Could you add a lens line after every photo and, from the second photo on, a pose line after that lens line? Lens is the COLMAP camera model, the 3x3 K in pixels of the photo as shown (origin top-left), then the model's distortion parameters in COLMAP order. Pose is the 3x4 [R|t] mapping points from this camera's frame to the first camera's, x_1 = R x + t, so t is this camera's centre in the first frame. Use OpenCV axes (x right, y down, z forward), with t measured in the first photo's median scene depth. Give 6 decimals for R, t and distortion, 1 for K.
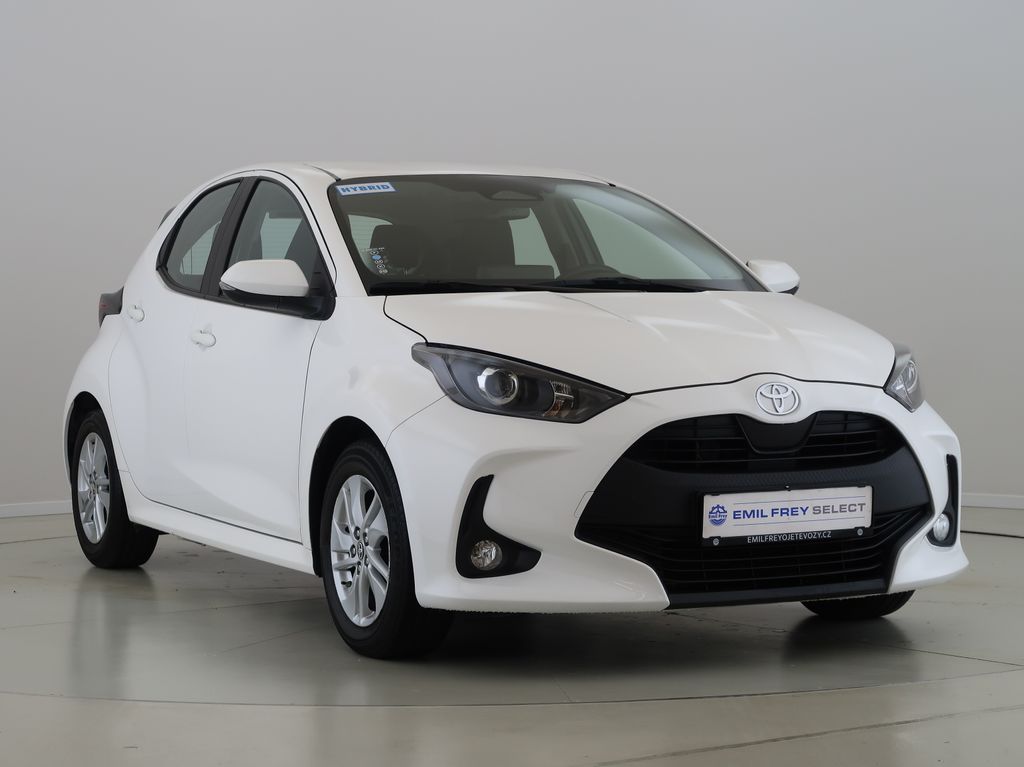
lens RADIAL K [[1469.1, 0, 512.0], [0, 1469.1, 383.5], [0, 0, 1]] dist [-0.036287, -0.041402]
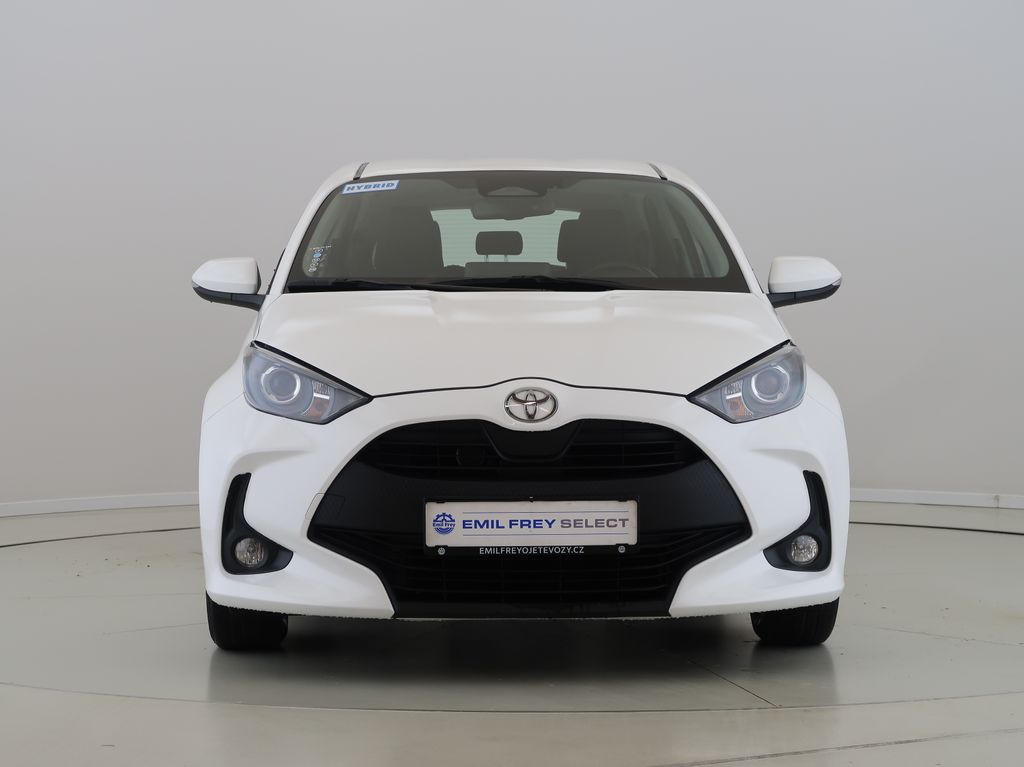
lens RADIAL K [[1469.1, 0, 512.0], [0, 1469.1, 383.5], [0, 0, 1]] dist [-0.036287, -0.041402]
pose [[0.961950, 0.021521, -0.272377, 0.430500], [-0.020133, 0.999766, 0.007889, -0.010871], [0.272483, -0.002105, 0.962158, 0.077883]]
